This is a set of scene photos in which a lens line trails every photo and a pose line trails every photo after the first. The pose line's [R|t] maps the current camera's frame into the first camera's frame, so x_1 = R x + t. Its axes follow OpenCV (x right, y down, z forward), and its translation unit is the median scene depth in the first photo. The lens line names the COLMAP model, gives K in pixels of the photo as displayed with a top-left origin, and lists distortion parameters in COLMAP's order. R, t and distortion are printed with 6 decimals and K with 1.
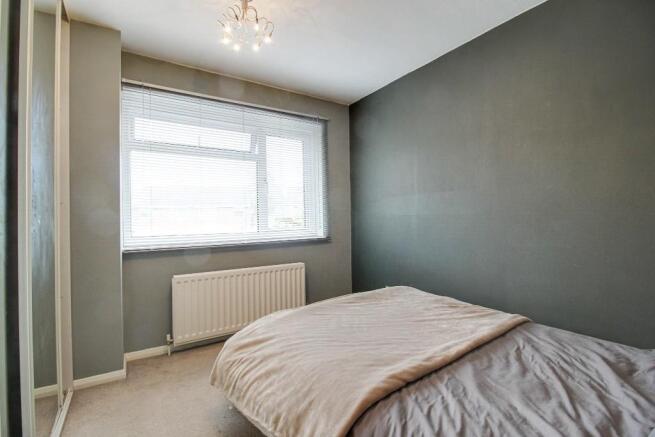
lens RADIAL K [[308.4, 0, 325.7], [0, 308.4, 213.7], [0, 0, 1]] dist [-0.014804, -0.004327]
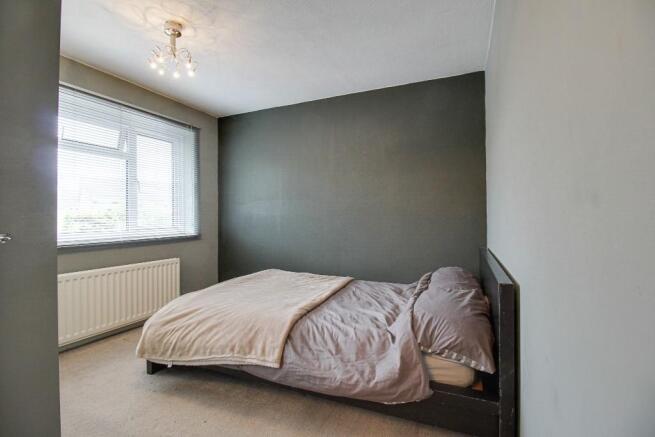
lens RADIAL K [[308.4, 0, 327.9], [0, 308.4, 218.1], [0, 0, 1]] dist [-0.014804, -0.004327]
pose [[0.841865, 0.009053, 0.539612, -0.360930], [-0.017443, 0.999793, 0.010439, -0.003686], [-0.539406, -0.018201, 0.841849, -0.330076]]
